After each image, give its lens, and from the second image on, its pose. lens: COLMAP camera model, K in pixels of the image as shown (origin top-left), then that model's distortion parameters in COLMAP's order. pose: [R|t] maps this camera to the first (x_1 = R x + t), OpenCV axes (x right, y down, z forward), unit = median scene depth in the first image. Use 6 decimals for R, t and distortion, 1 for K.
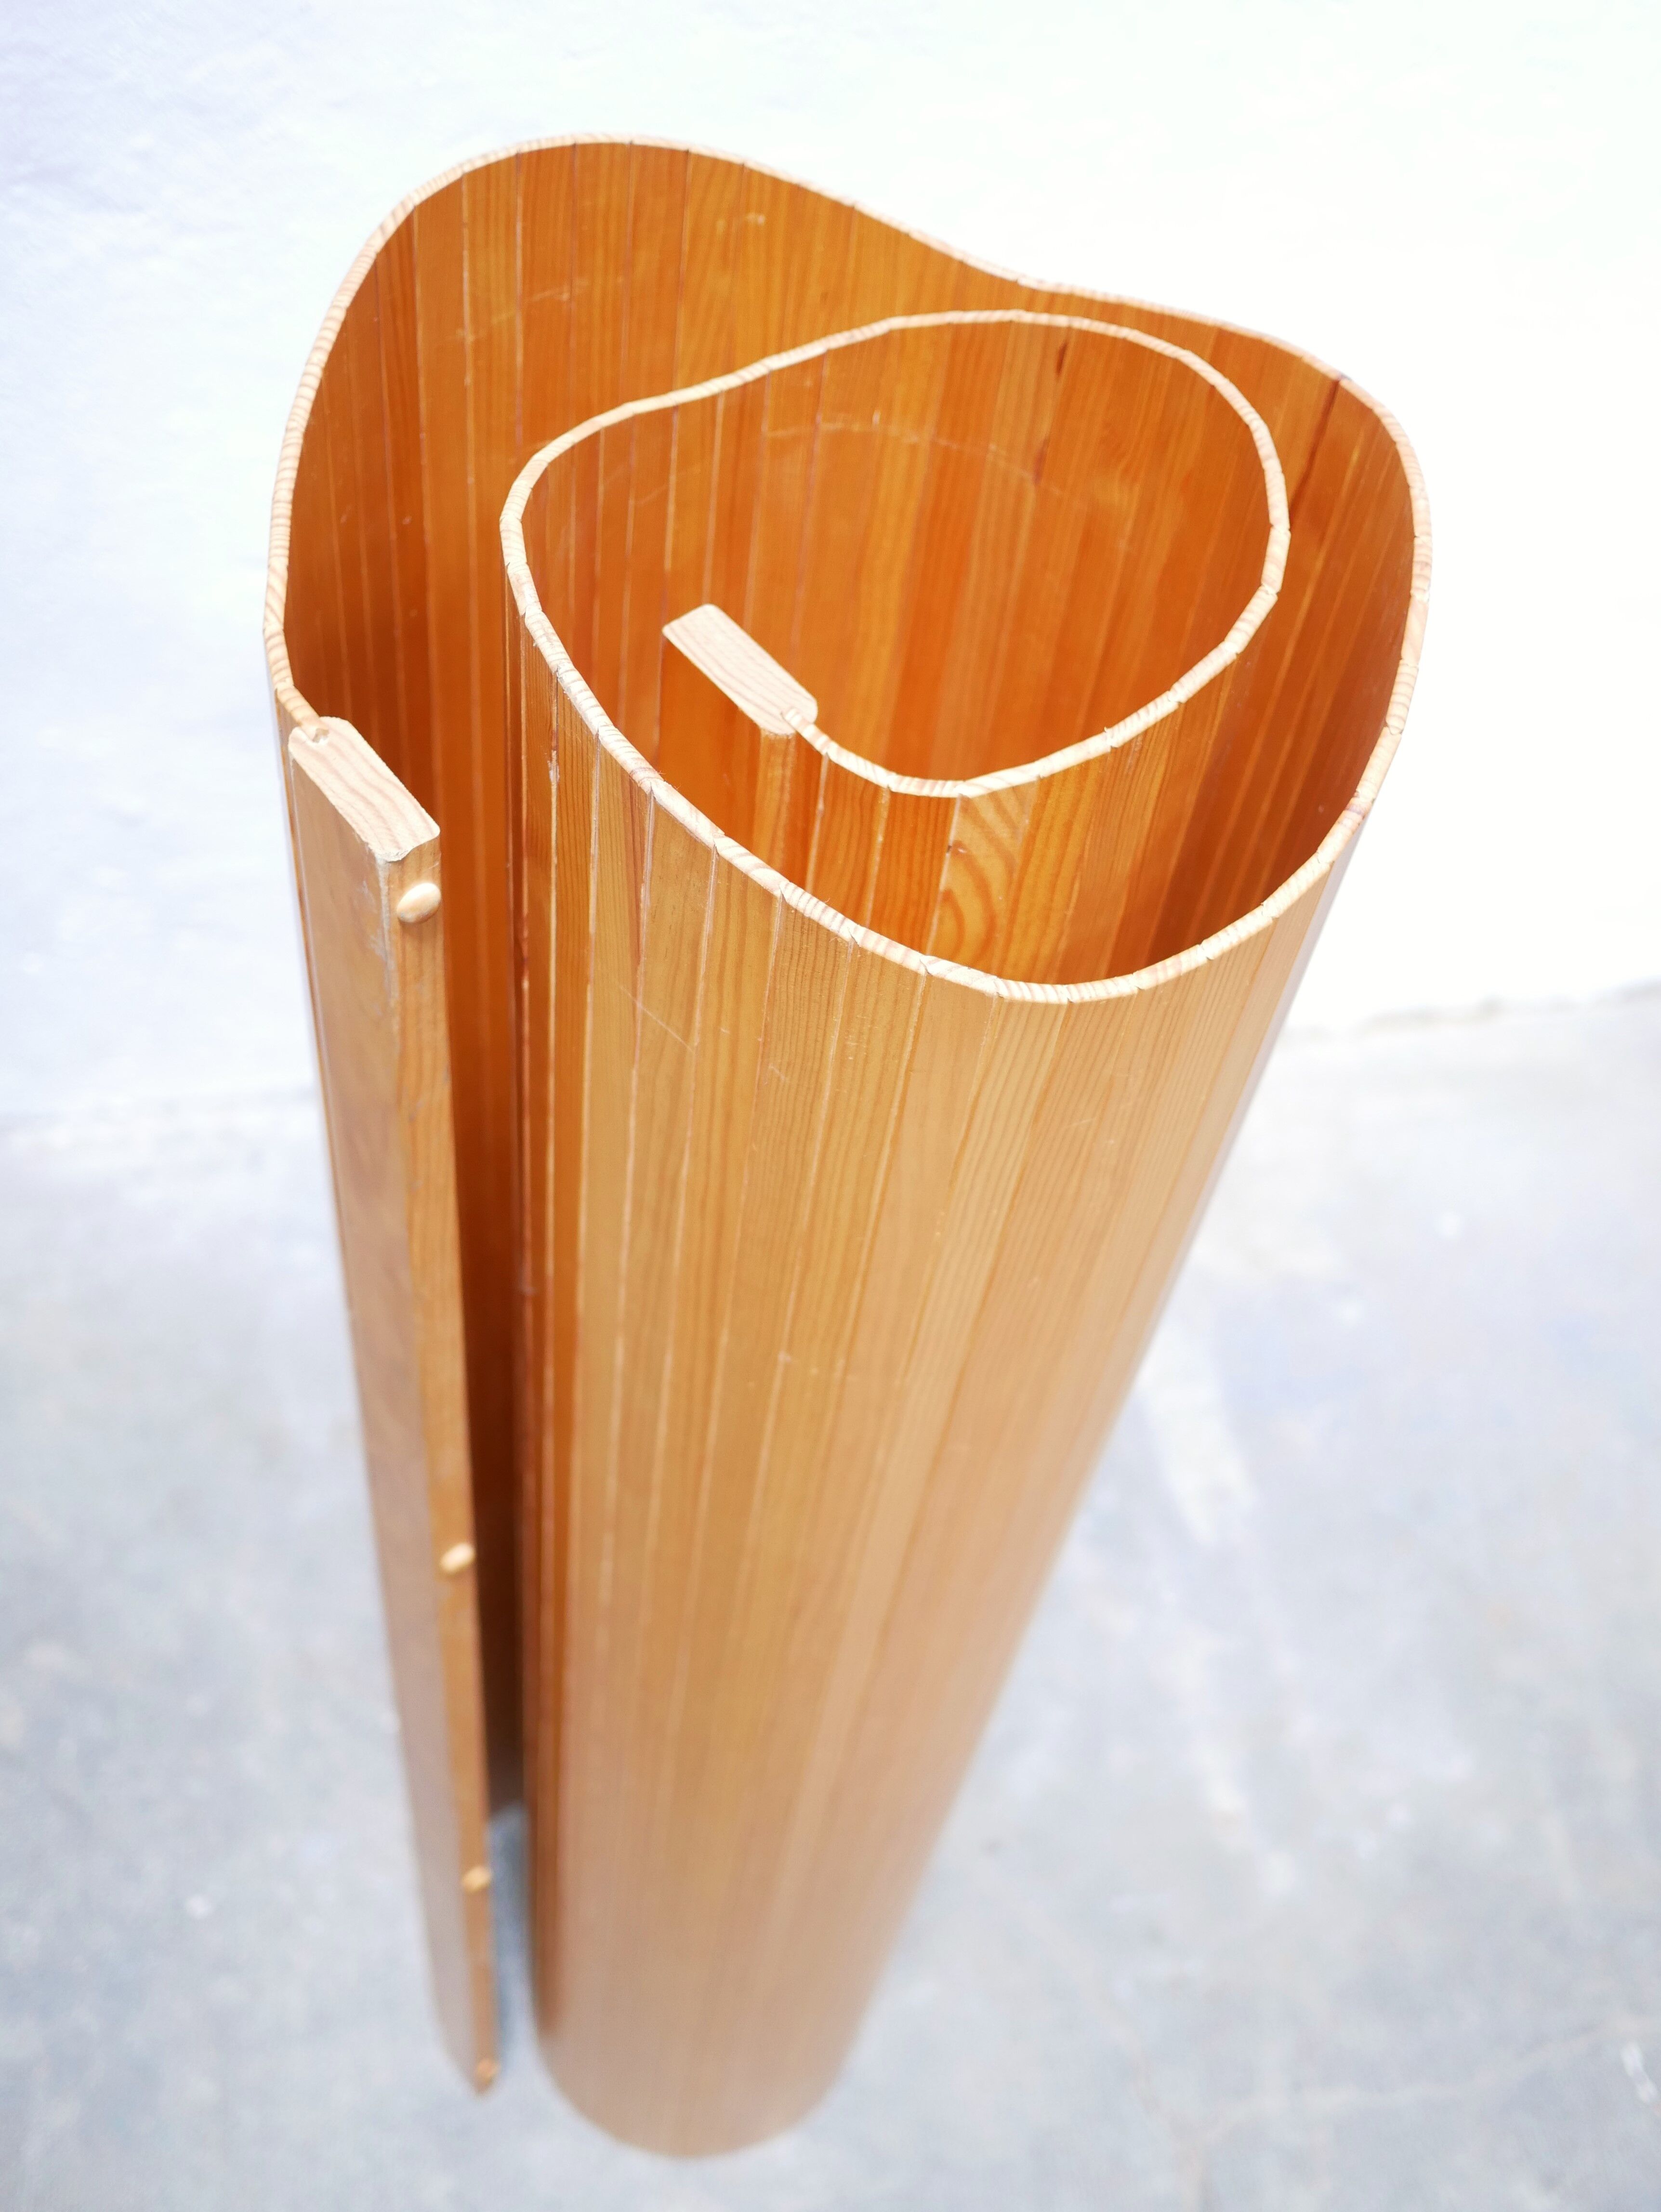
lens RADIAL K [[2506.4, 0, 841.1], [0, 2506.4, 1097.2], [0, 0, 1]] dist [-0.006274, 0.000000]
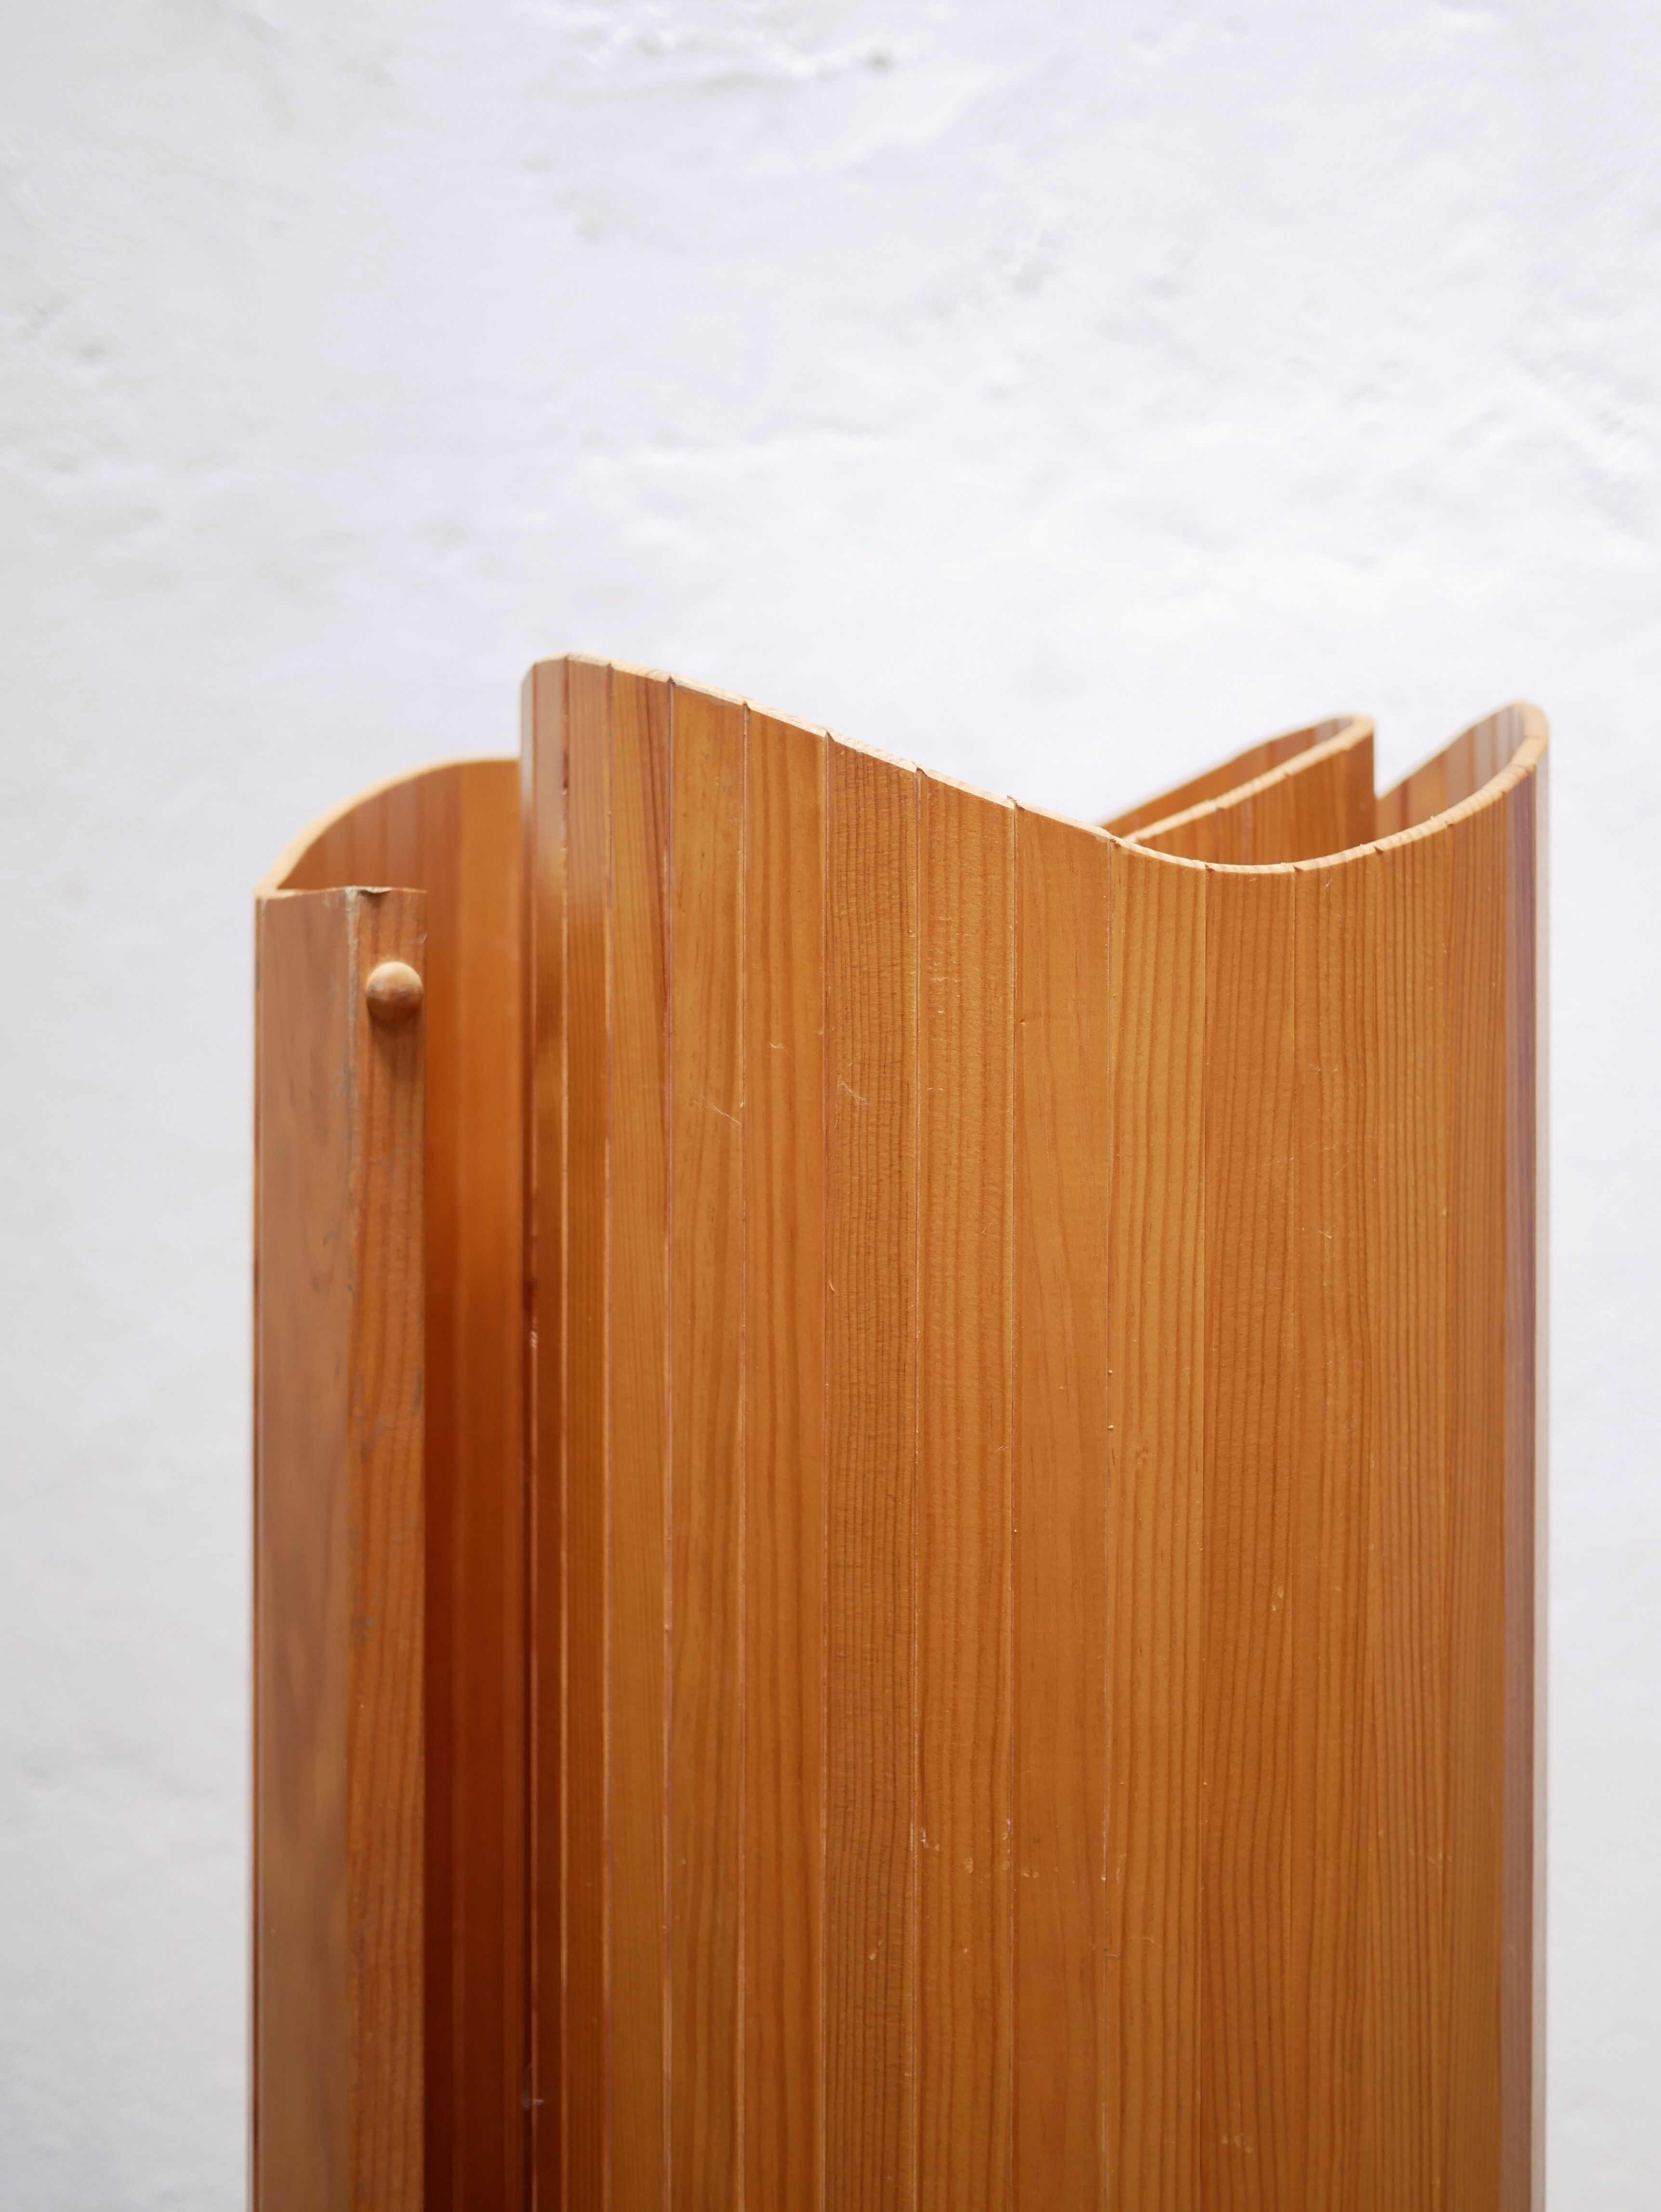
lens RADIAL K [[2506.4, 0, 839.0], [0, 2506.4, 1100.9], [0, 0, 1]] dist [-0.006274, 0.000000]
pose [[0.995226, -0.096891, -0.011728, -0.019345], [0.046033, 0.571969, -0.818983, 0.585130], [0.086060, 0.814533, 0.573698, 0.554601]]
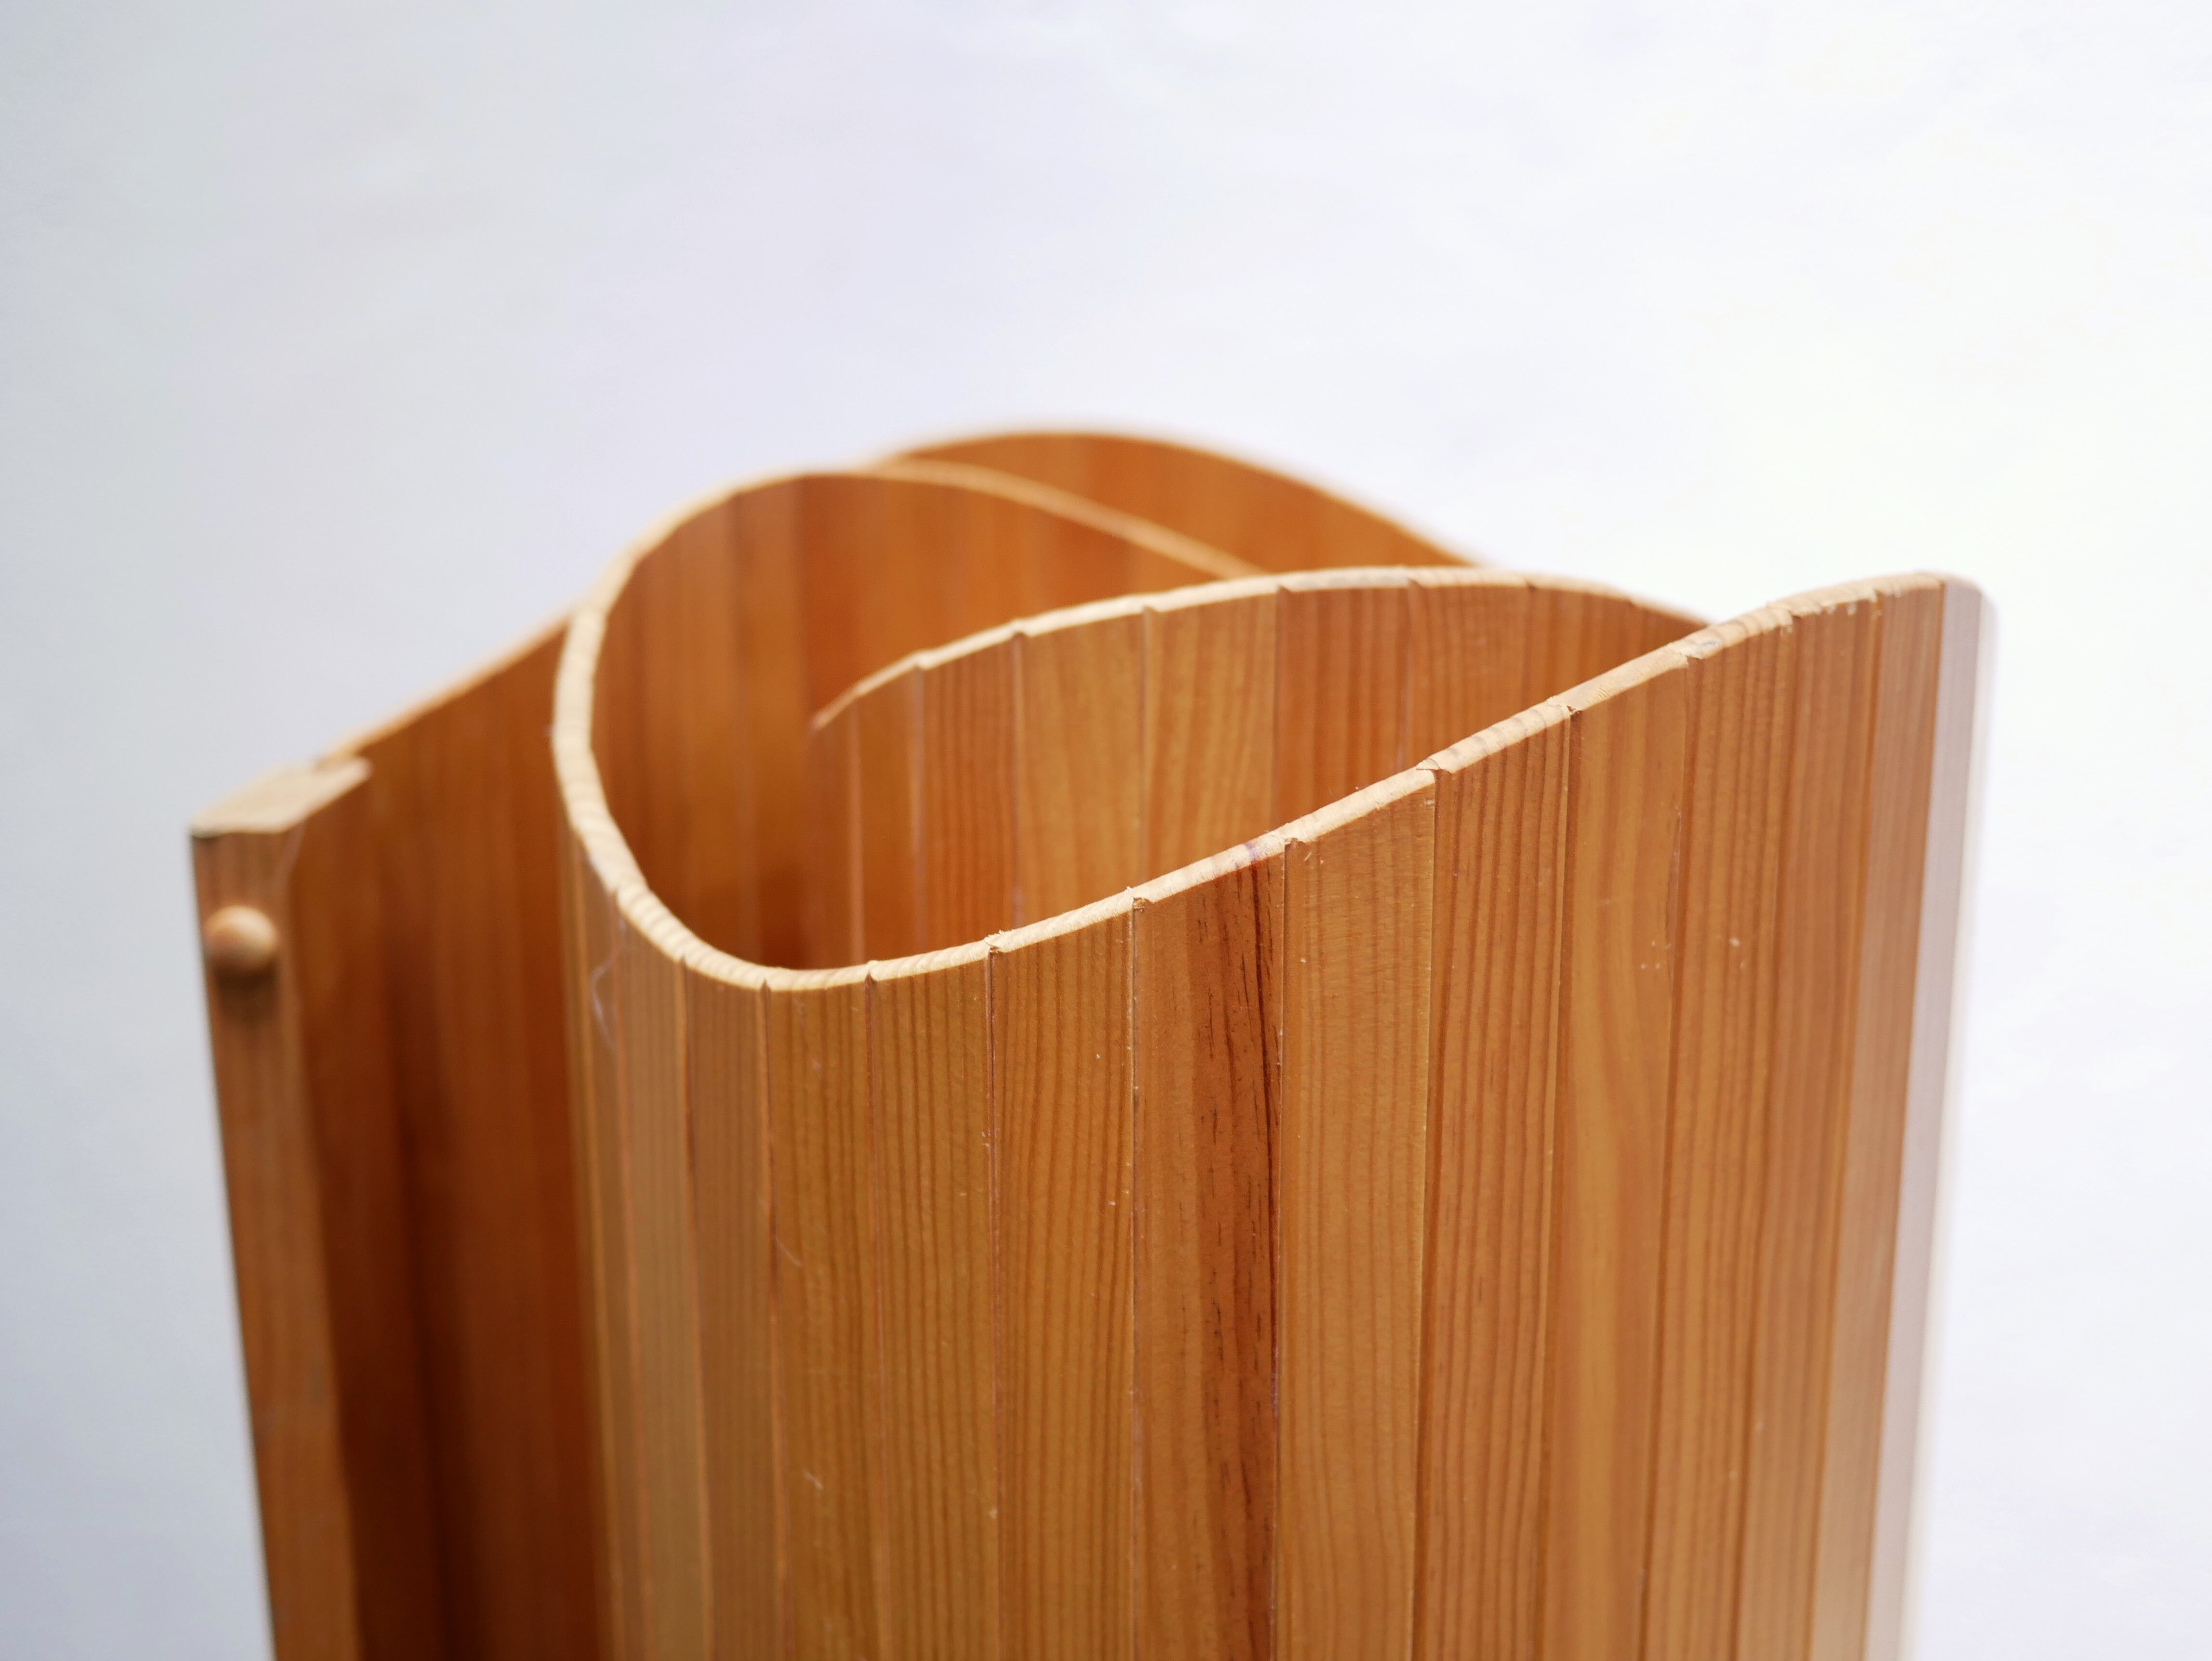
lens RADIAL K [[2506.4, 0, 1098.6], [0, 2506.4, 834.0], [0, 0, 1]] dist [-0.006274, 0.000000]
pose [[0.524458, 0.113833, -0.843792, 0.562321], [-0.667584, 0.670079, -0.324539, 0.057448], [0.528464, 0.733510, 0.427422, 0.726502]]
